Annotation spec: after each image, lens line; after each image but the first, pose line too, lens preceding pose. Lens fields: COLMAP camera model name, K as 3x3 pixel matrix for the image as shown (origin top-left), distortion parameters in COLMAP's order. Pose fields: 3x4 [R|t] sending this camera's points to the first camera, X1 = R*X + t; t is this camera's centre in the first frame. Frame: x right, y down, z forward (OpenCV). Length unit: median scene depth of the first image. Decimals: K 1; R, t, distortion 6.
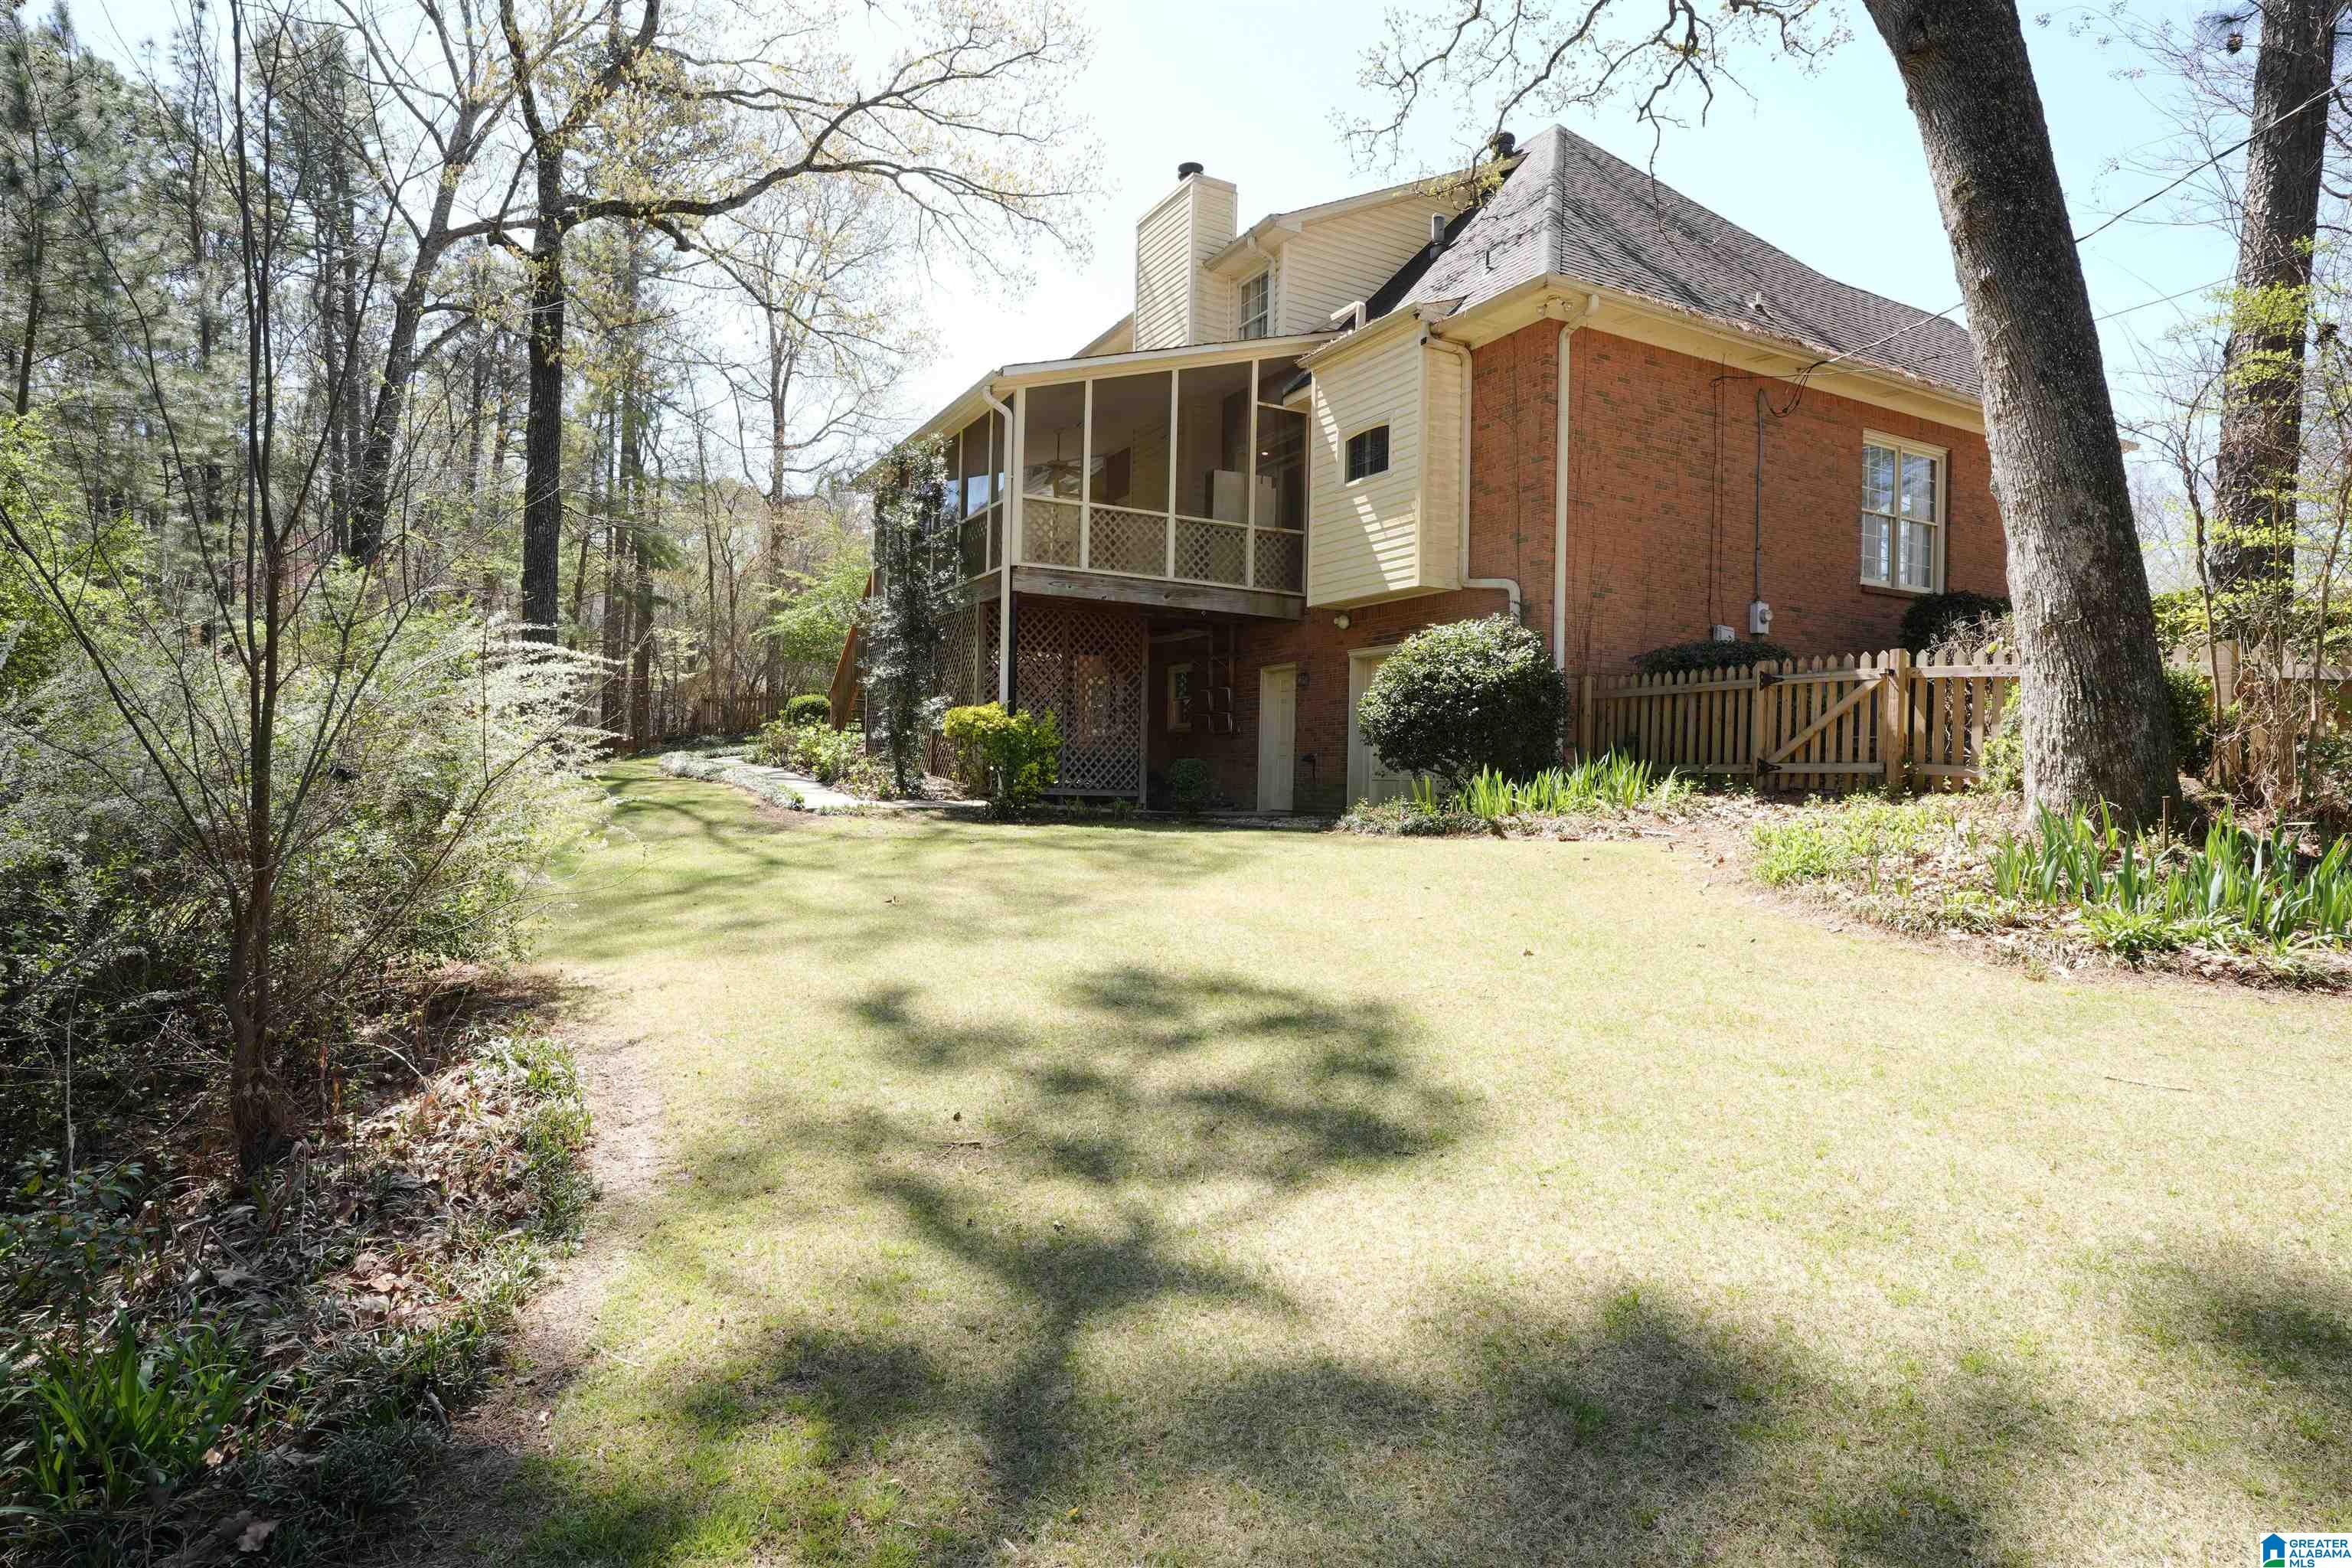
lens RADIAL K [[1278.5, 0, 1176.0], [0, 1278.5, 784.0], [0, 0, 1]] dist [-0.051665, 0.039408]
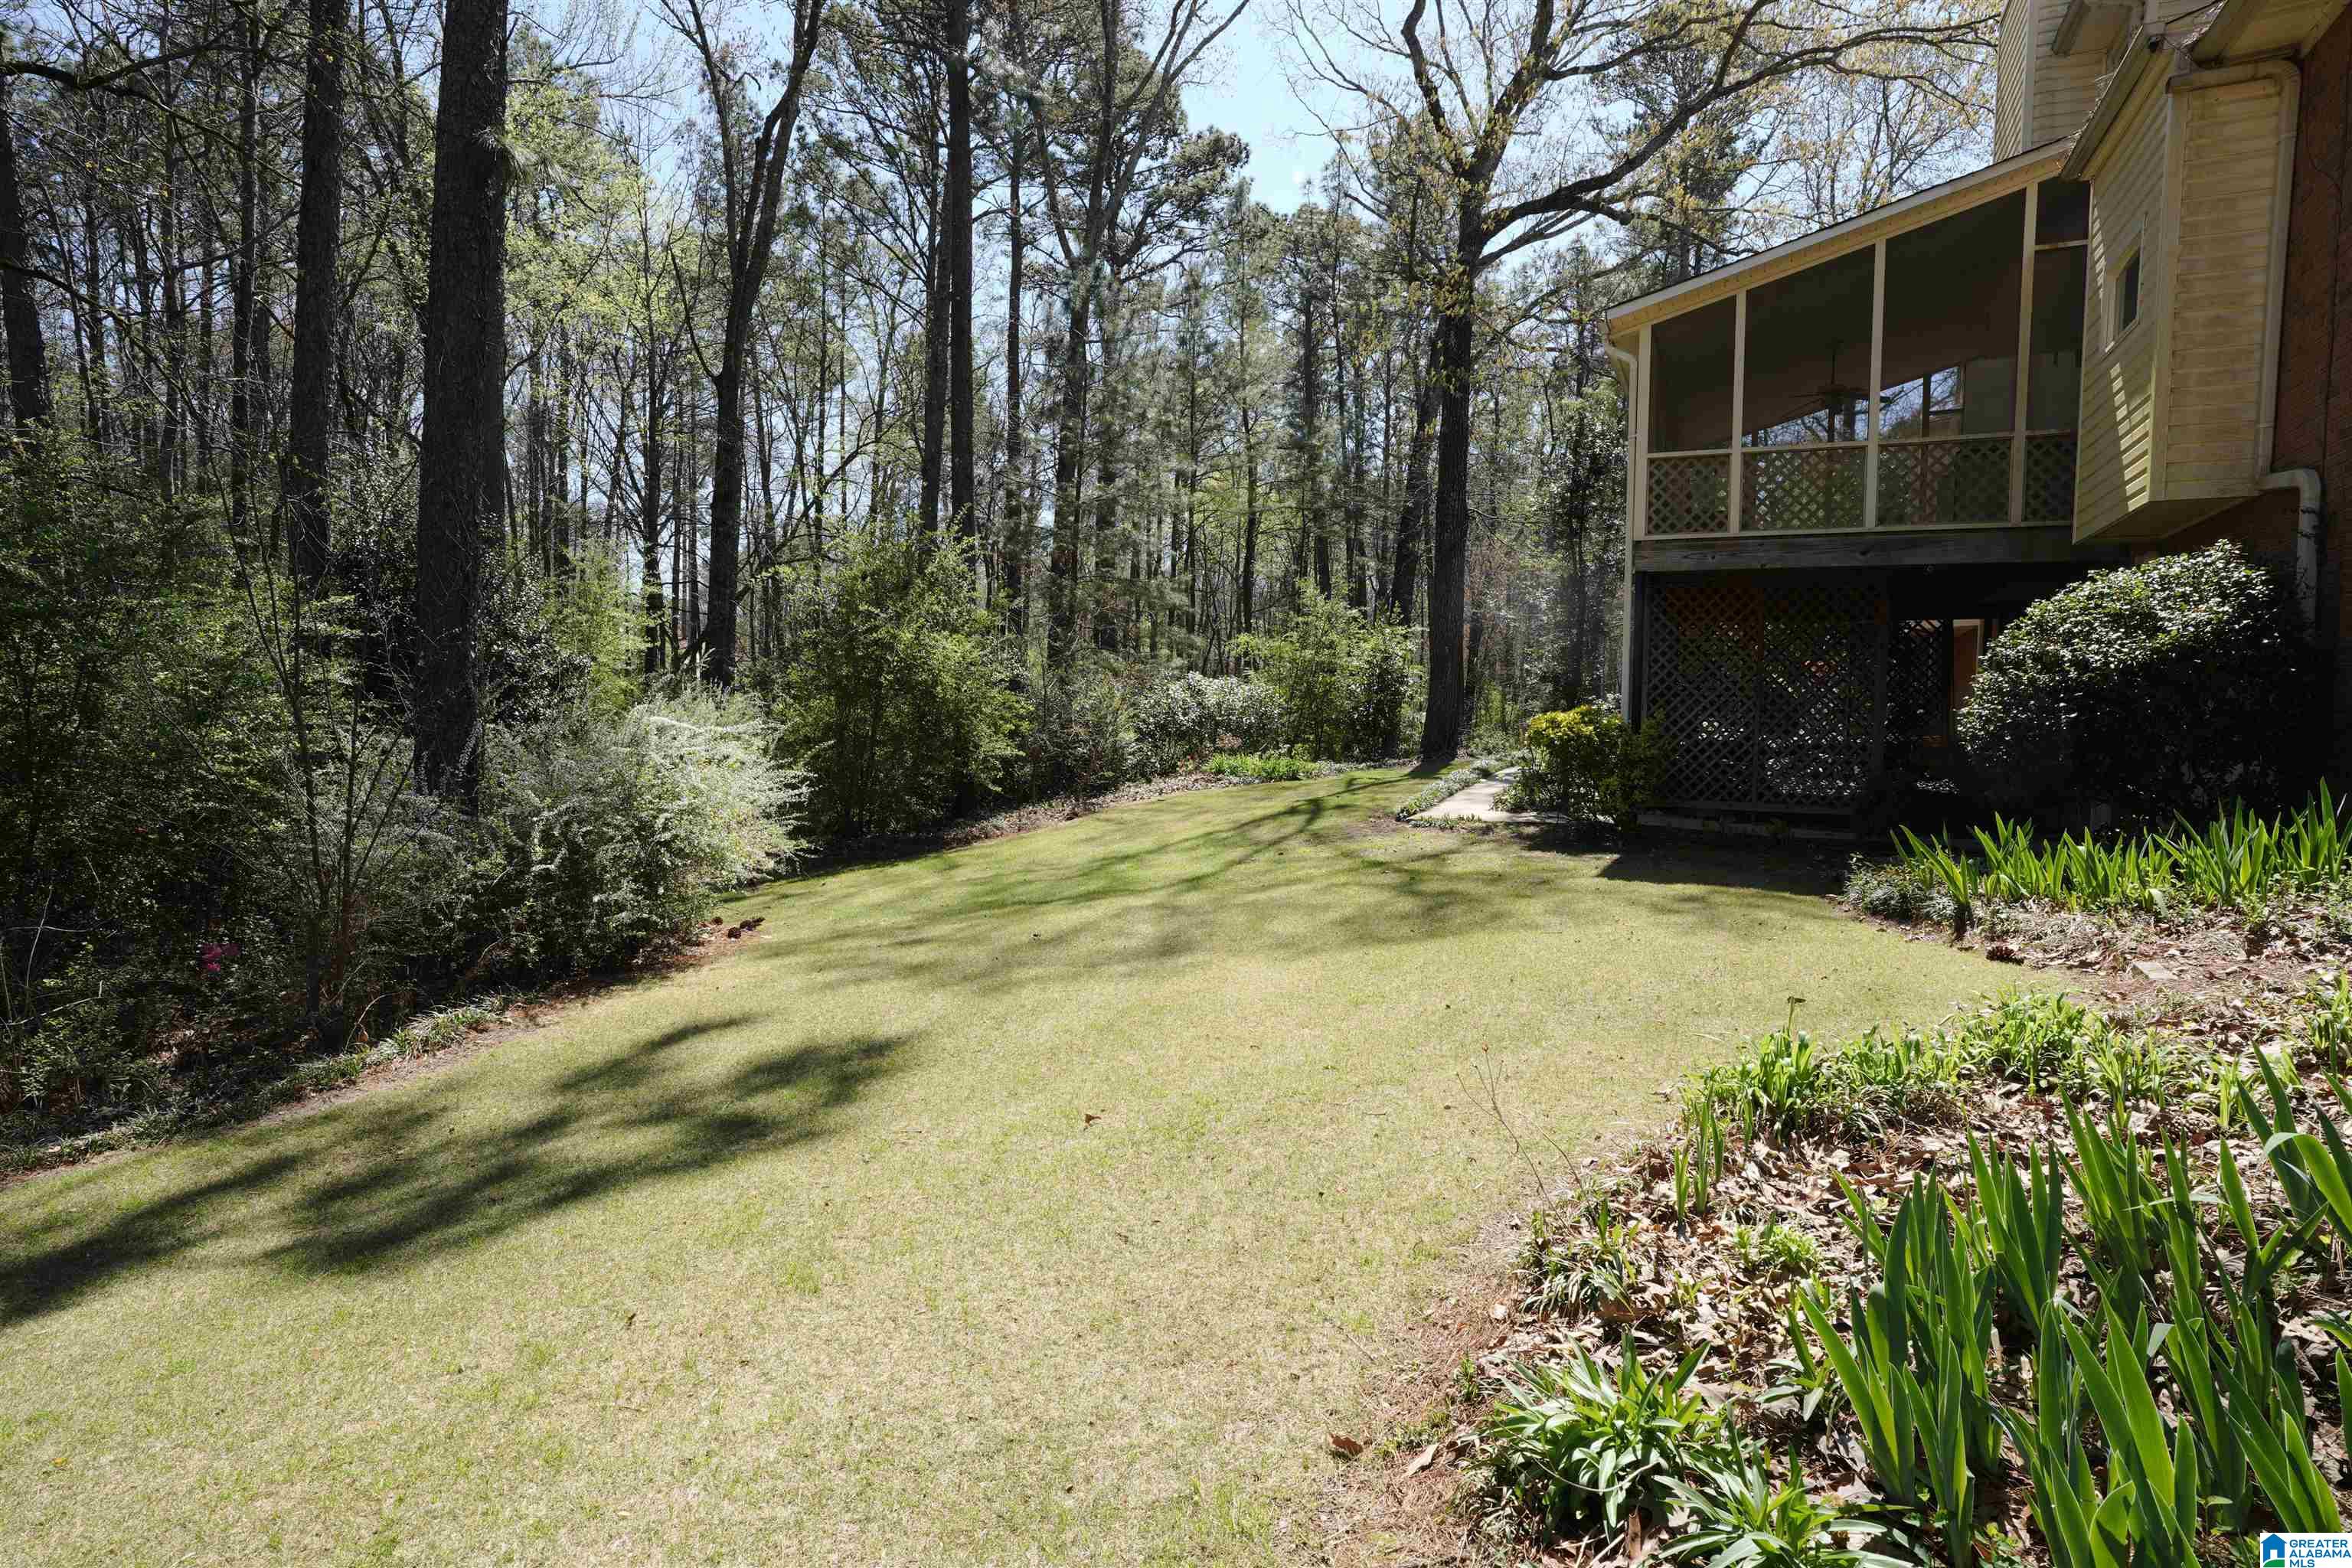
lens RADIAL K [[1278.5, 0, 1176.0], [0, 1278.5, 784.0], [0, 0, 1]] dist [-0.051665, 0.039408]
pose [[0.604771, 0.024895, -0.796010, 0.383446], [-0.003477, 0.999584, 0.028620, -0.035351], [0.796392, -0.014541, 0.604607, 0.259259]]
